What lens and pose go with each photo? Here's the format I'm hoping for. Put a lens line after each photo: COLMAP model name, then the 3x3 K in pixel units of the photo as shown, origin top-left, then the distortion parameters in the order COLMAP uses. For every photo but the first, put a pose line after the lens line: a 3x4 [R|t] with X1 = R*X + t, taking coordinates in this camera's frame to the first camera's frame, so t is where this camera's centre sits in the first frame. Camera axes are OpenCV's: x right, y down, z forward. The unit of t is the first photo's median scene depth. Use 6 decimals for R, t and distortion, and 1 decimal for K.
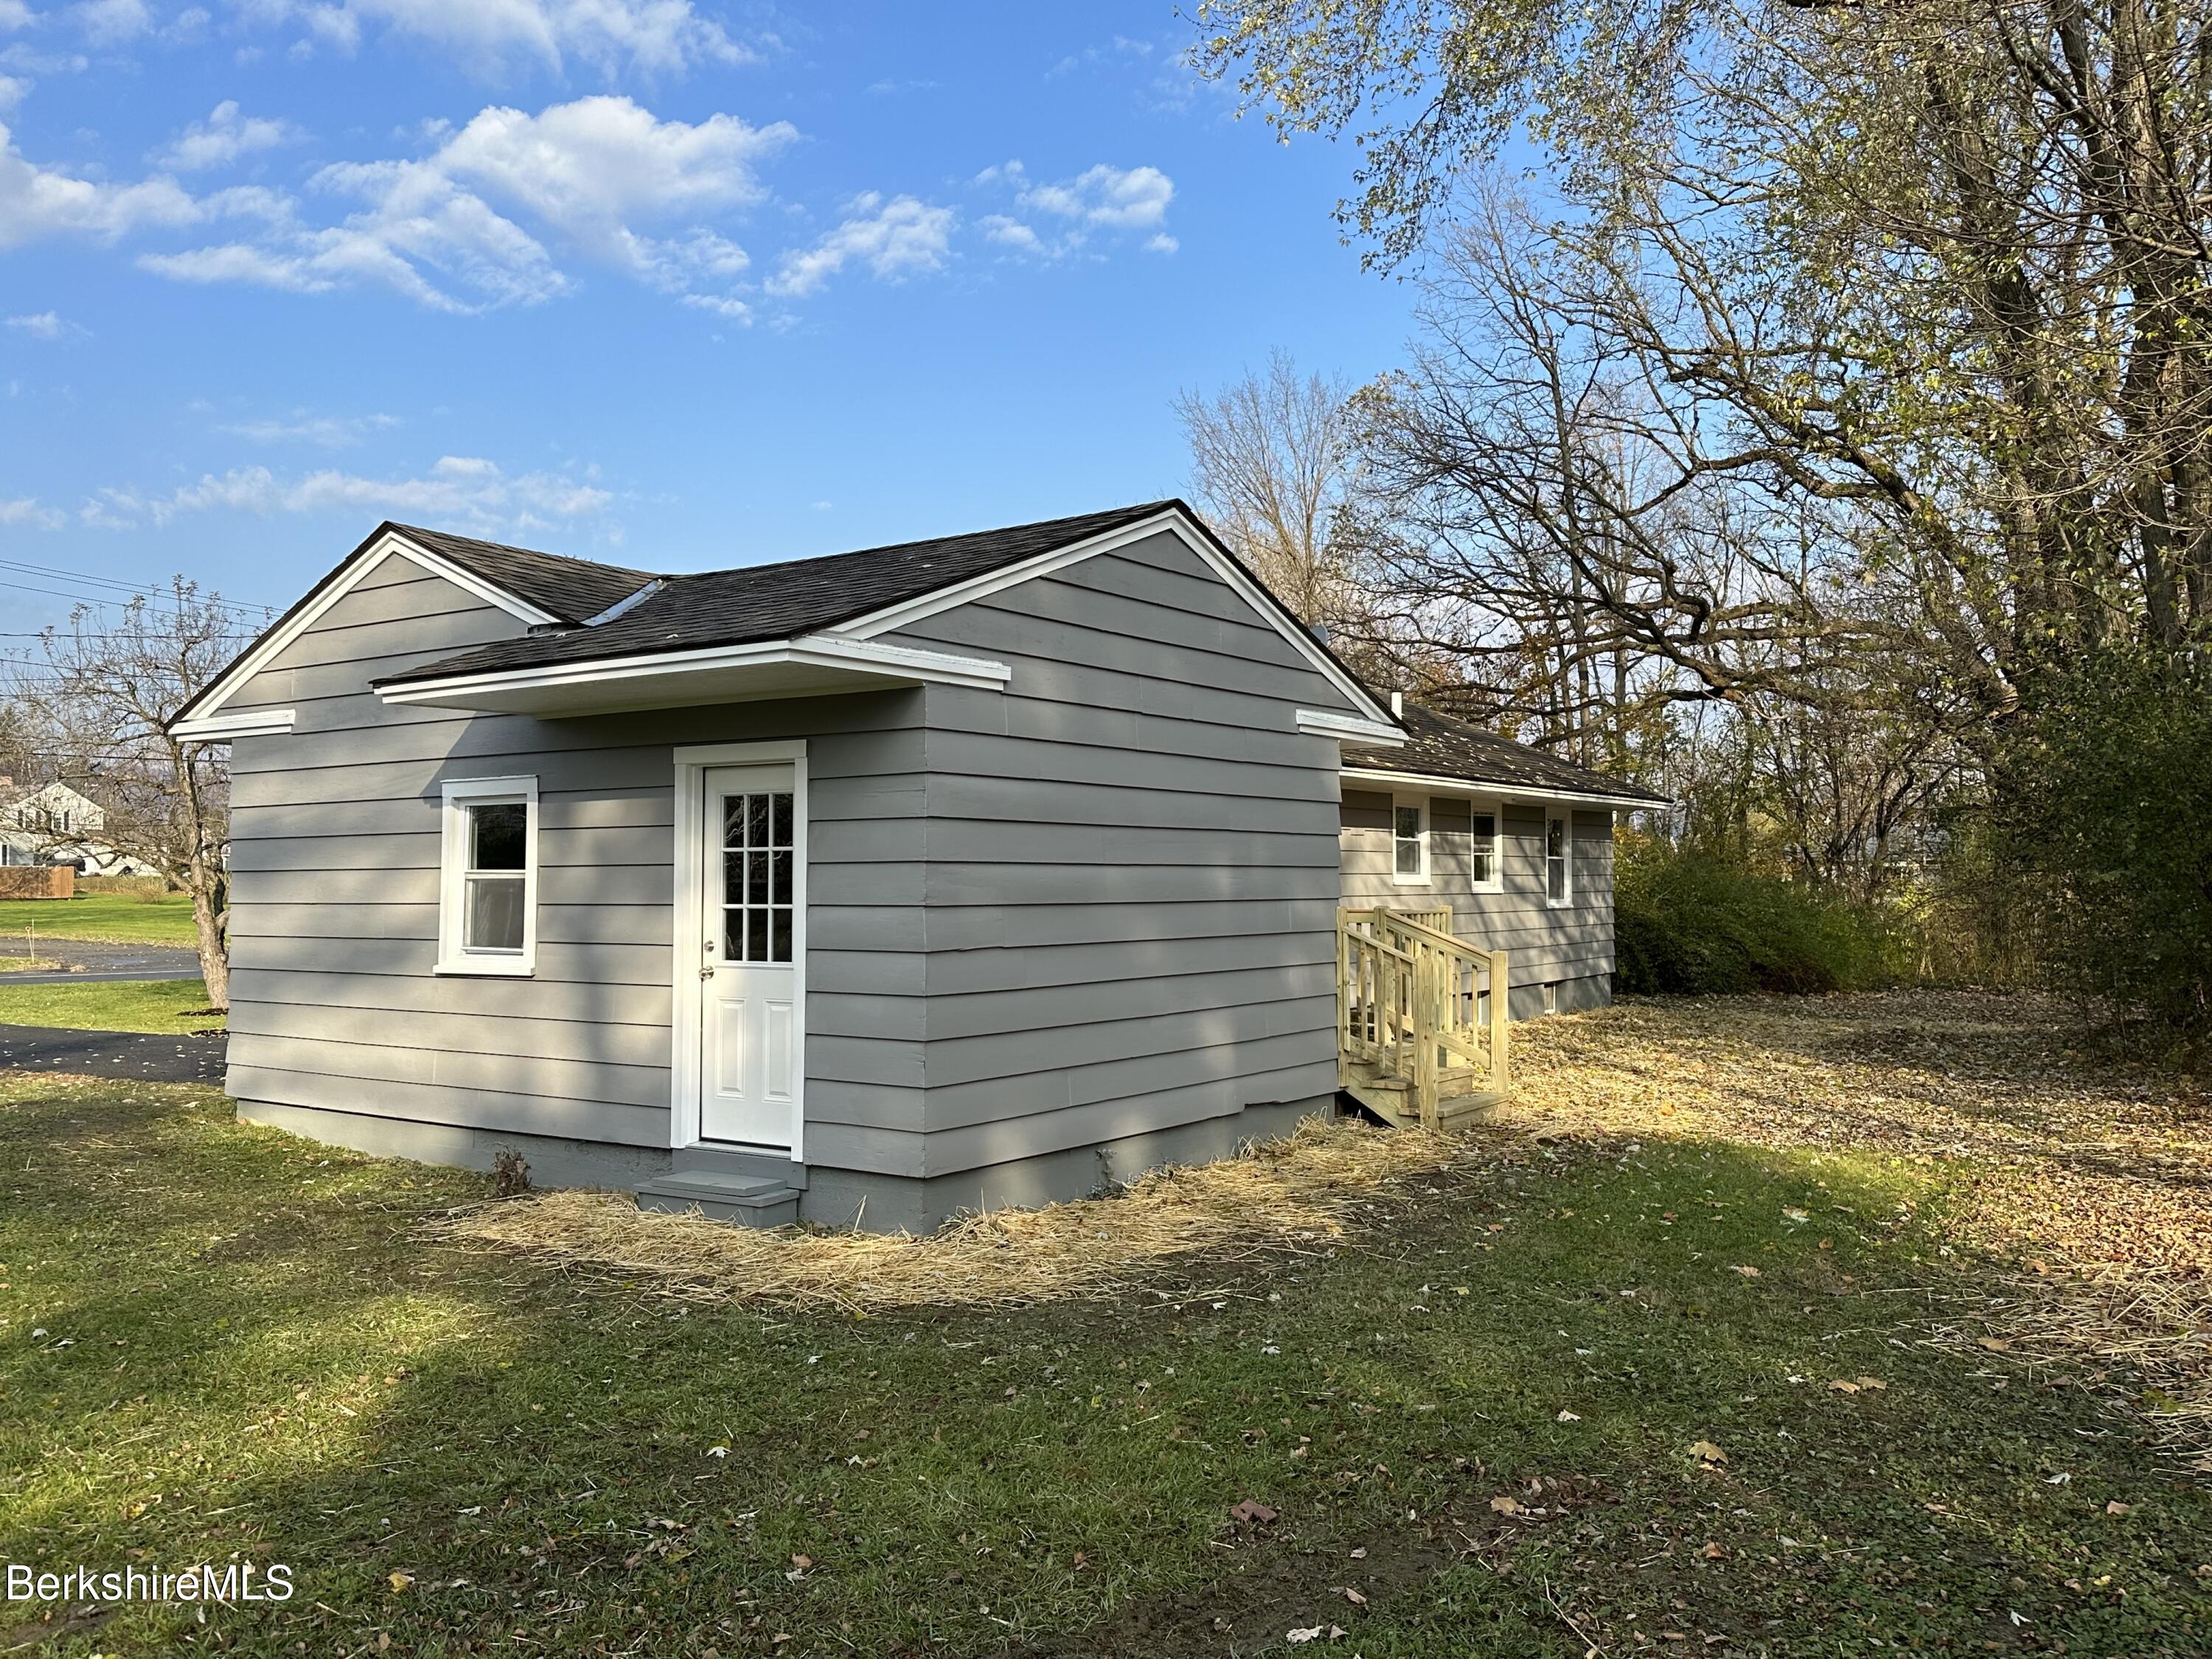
lens RADIAL K [[1810.1, 0, 1105.1], [0, 1810.1, 833.4], [0, 0, 1]] dist [0.005948, 0.001255]
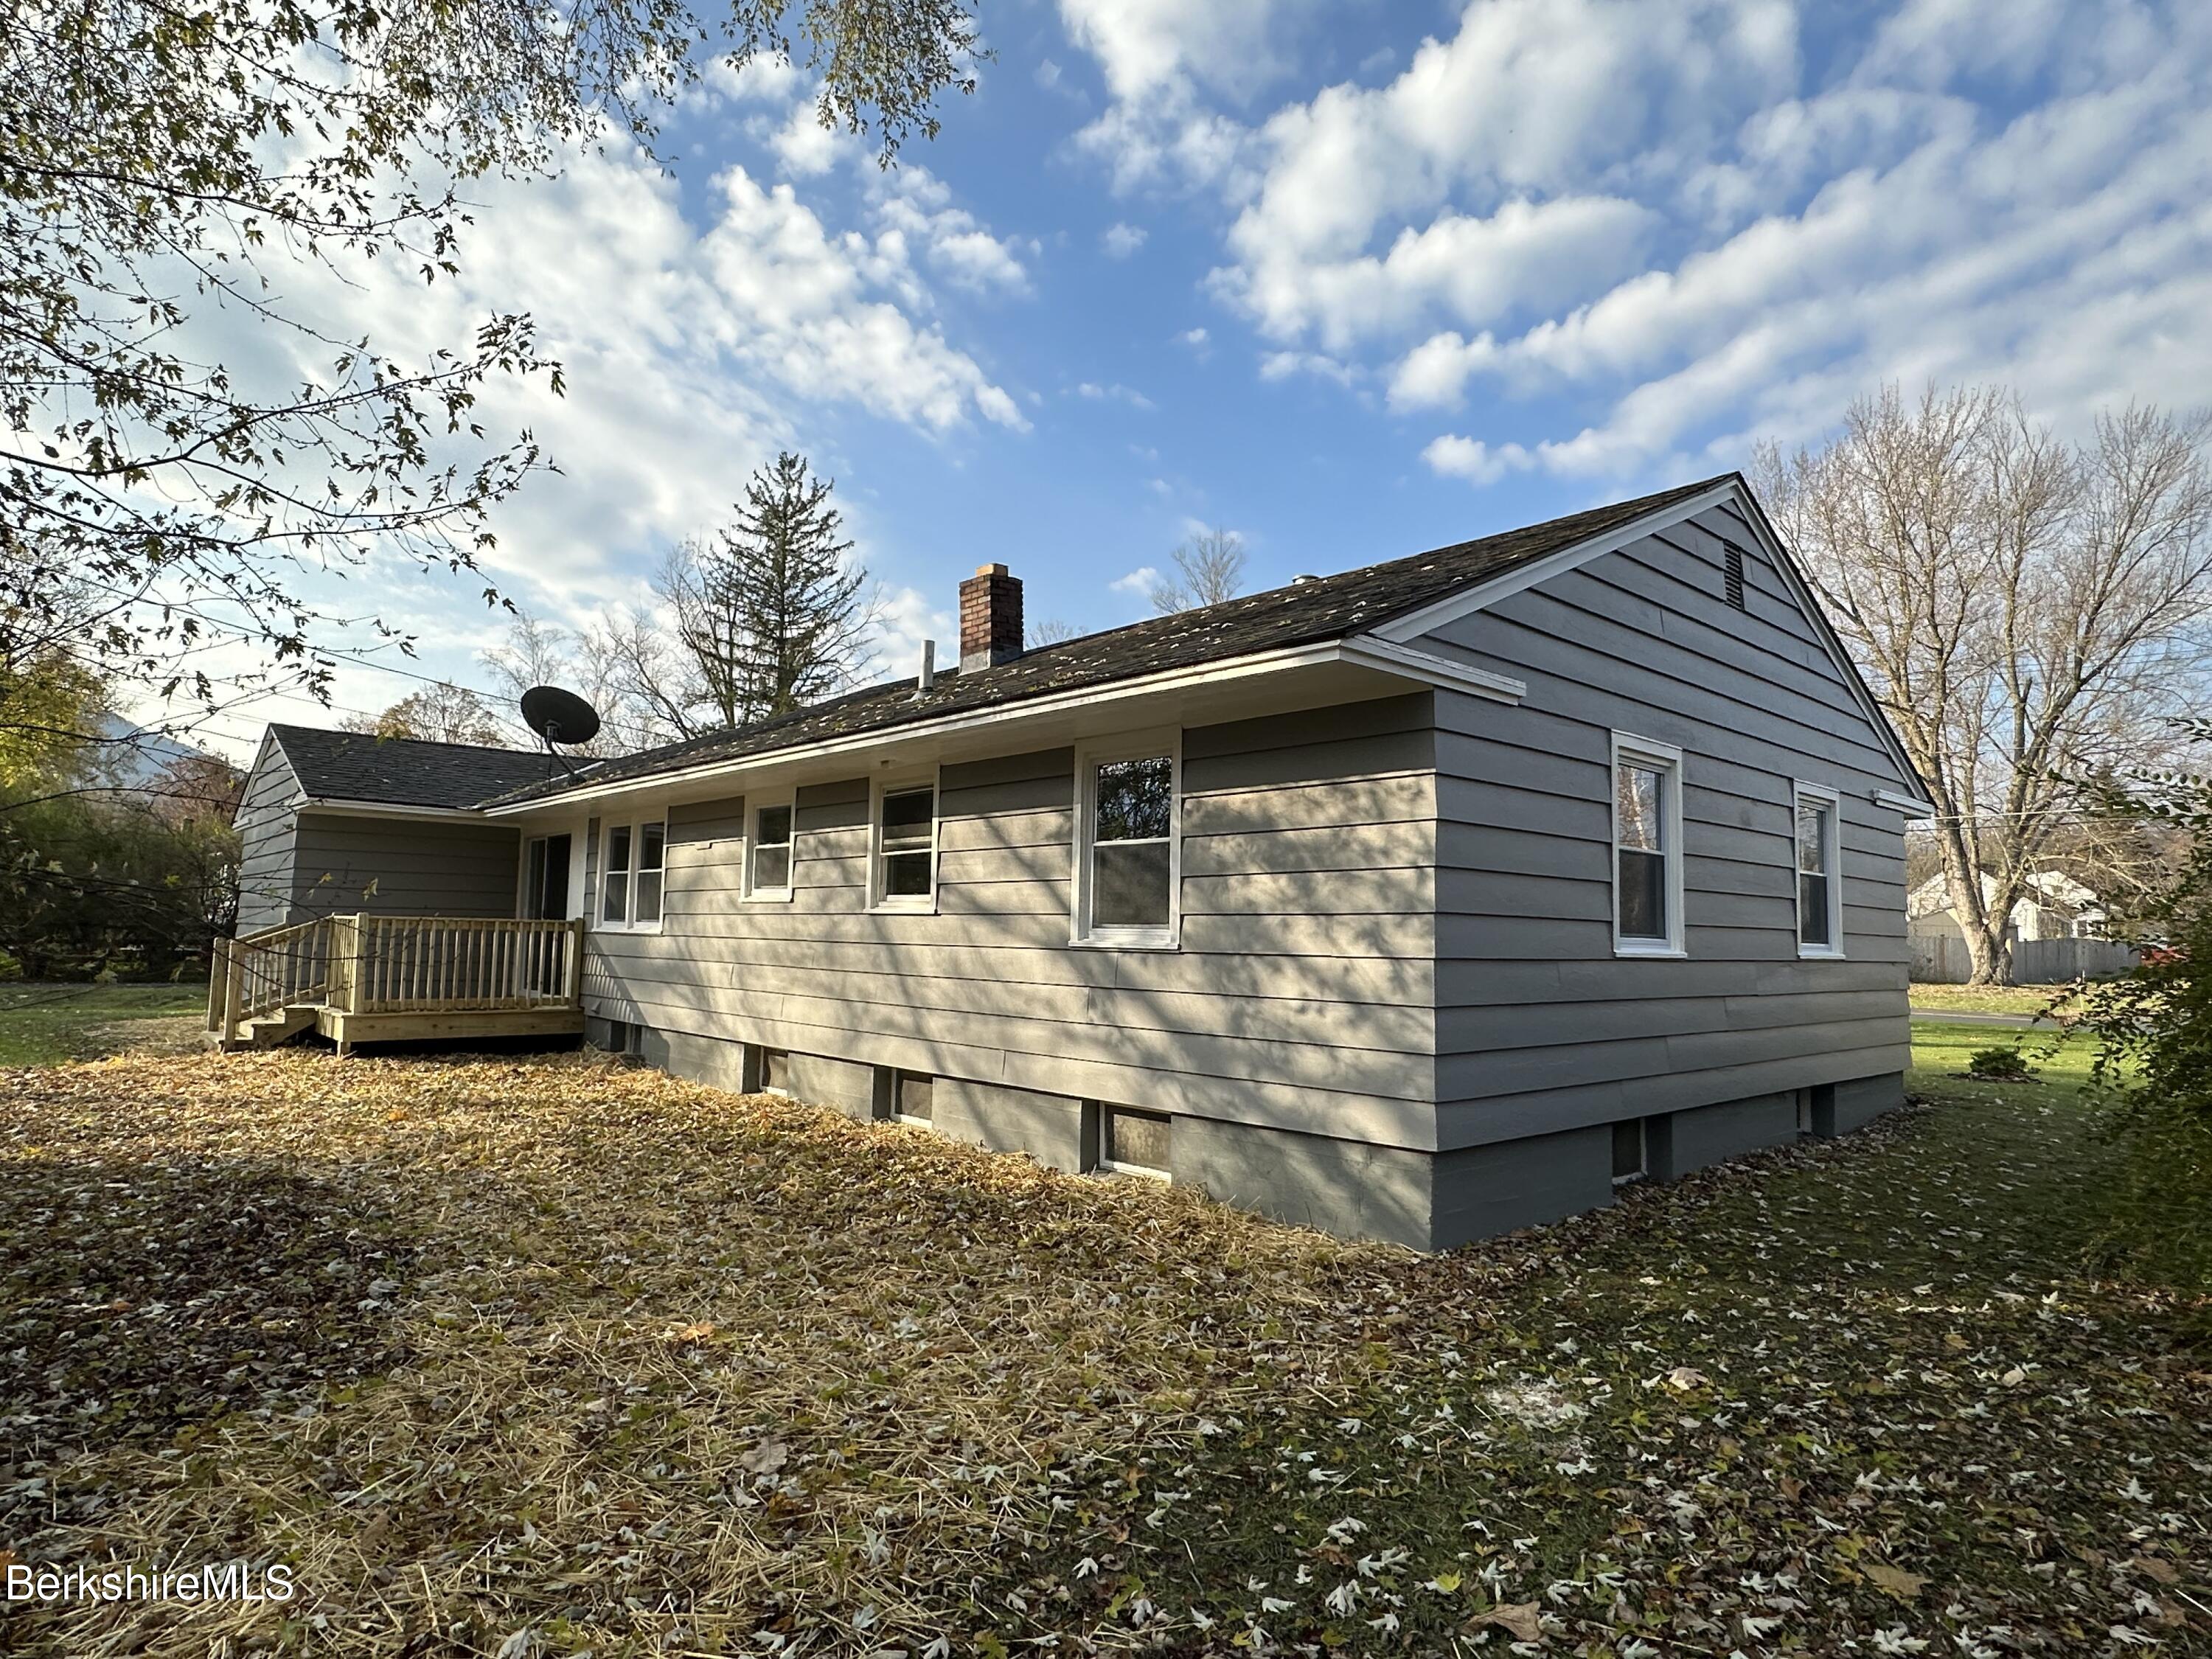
lens RADIAL K [[1204.8, 0, 1138.6], [0, 1204.8, 825.7], [0, 0, 1]] dist [0.000225, 0.000252]
pose [[-0.223861, -0.076123, -0.971644, 0.607246], [0.019299, 0.996403, -0.082509, 0.038621], [0.974430, -0.037223, -0.221586, 1.179936]]
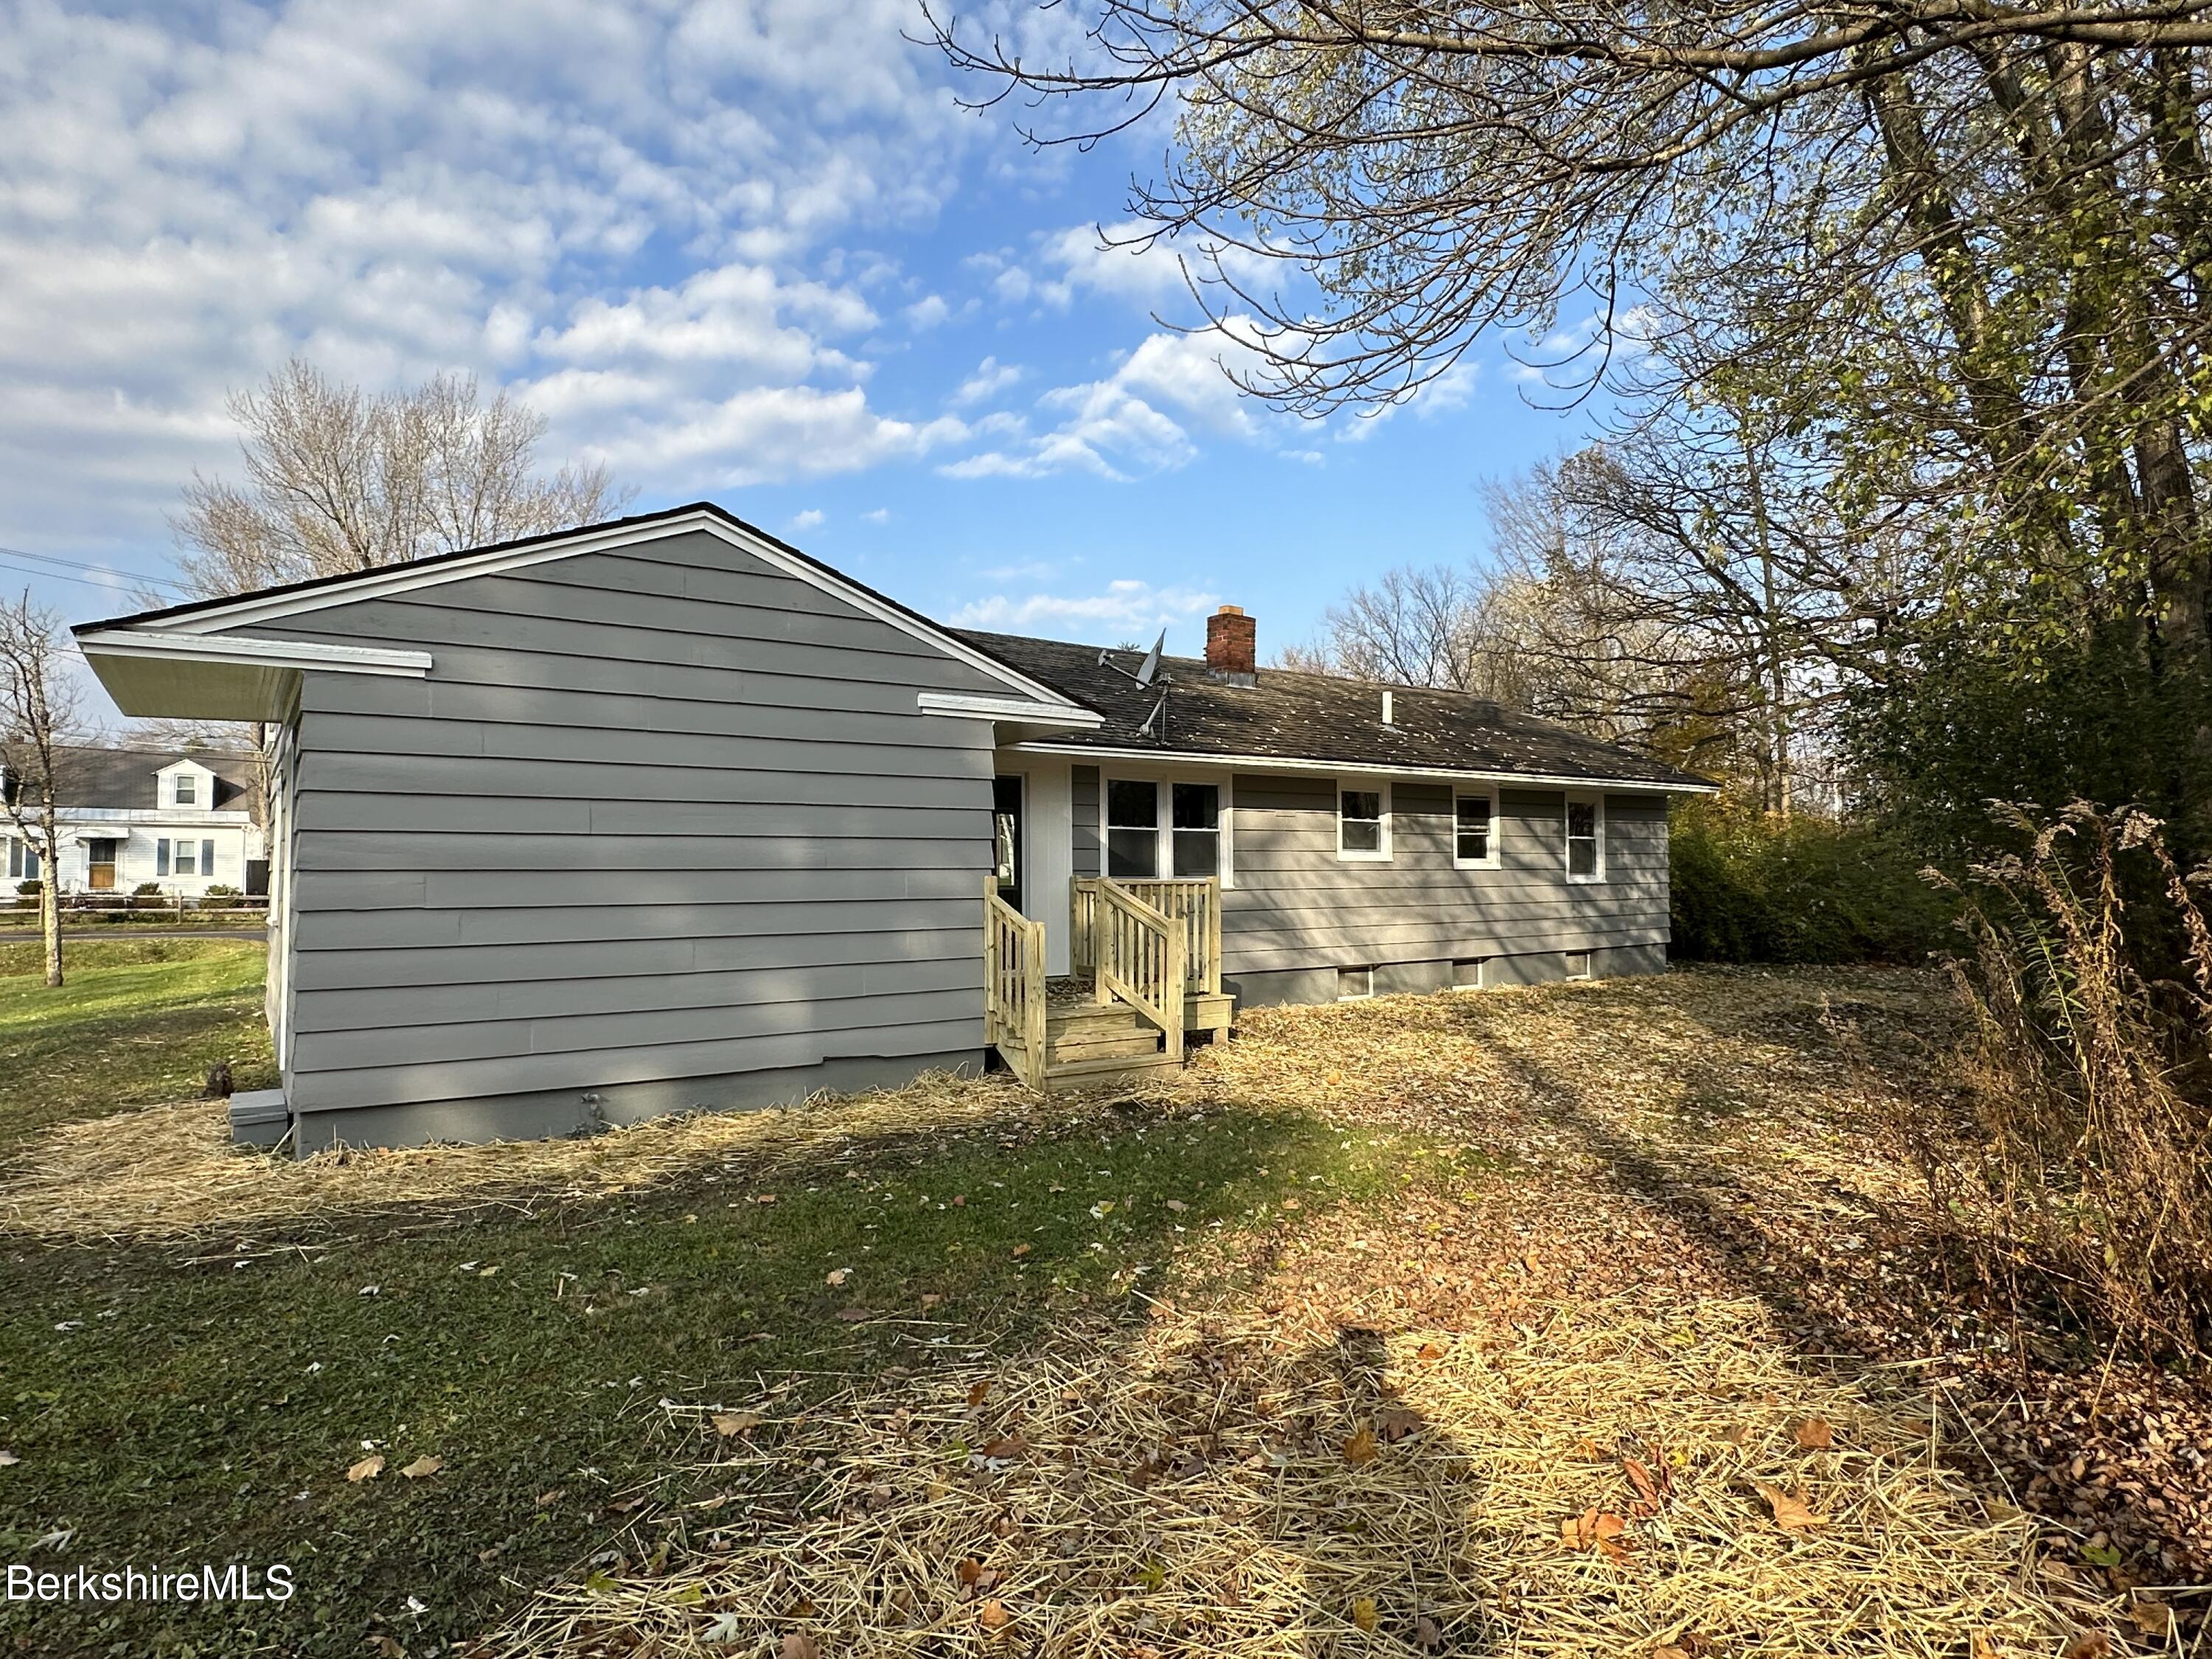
lens RADIAL K [[1312.5, 0, 1080.8], [0, 1312.5, 845.6], [0, 0, 1]] dist [-0.001743, -0.001937]
pose [[0.939801, -0.006629, -0.341659, 0.258224], [0.010080, 0.999915, 0.008325, 0.009332], [0.341575, -0.011267, 0.939787, 0.164128]]
